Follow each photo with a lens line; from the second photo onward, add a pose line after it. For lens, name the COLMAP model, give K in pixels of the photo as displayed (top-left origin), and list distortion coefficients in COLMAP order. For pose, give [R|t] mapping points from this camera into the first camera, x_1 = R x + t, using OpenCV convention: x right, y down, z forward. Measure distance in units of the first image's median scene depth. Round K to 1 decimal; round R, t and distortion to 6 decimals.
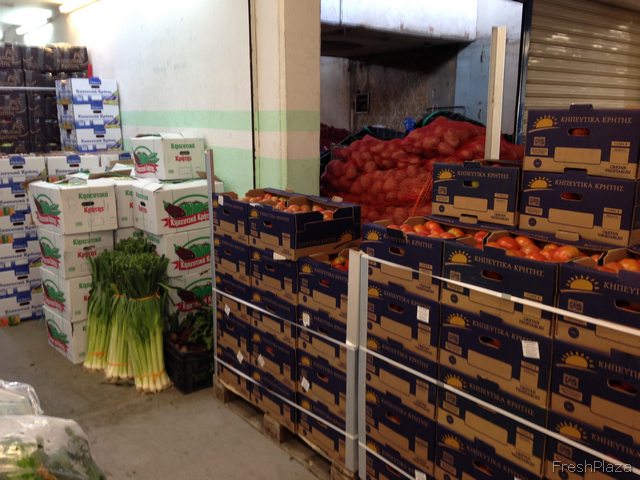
lens RADIAL K [[607.9, 0, 320.0], [0, 607.9, 240.0], [0, 0, 1]] dist [0.209215, -0.307243]
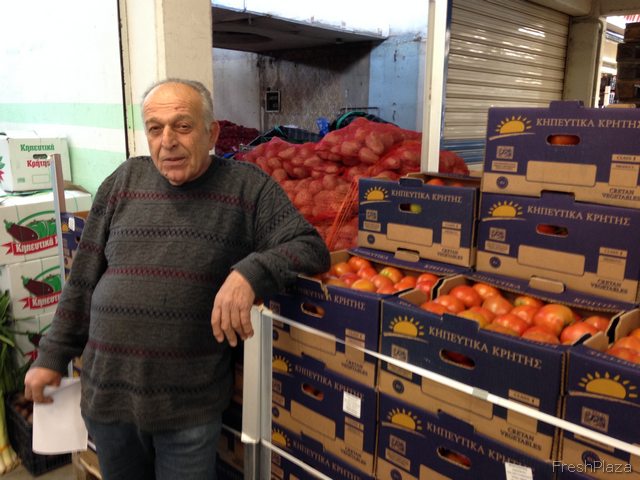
lens RADIAL K [[607.9, 0, 320.0], [0, 607.9, 240.0], [0, 0, 1]] dist [0.209215, -0.307243]
pose [[0.990336, -0.014864, 0.137887, 0.037459], [0.014747, 0.999890, 0.001874, -0.056739], [-0.137899, 0.000178, 0.990446, 0.295784]]
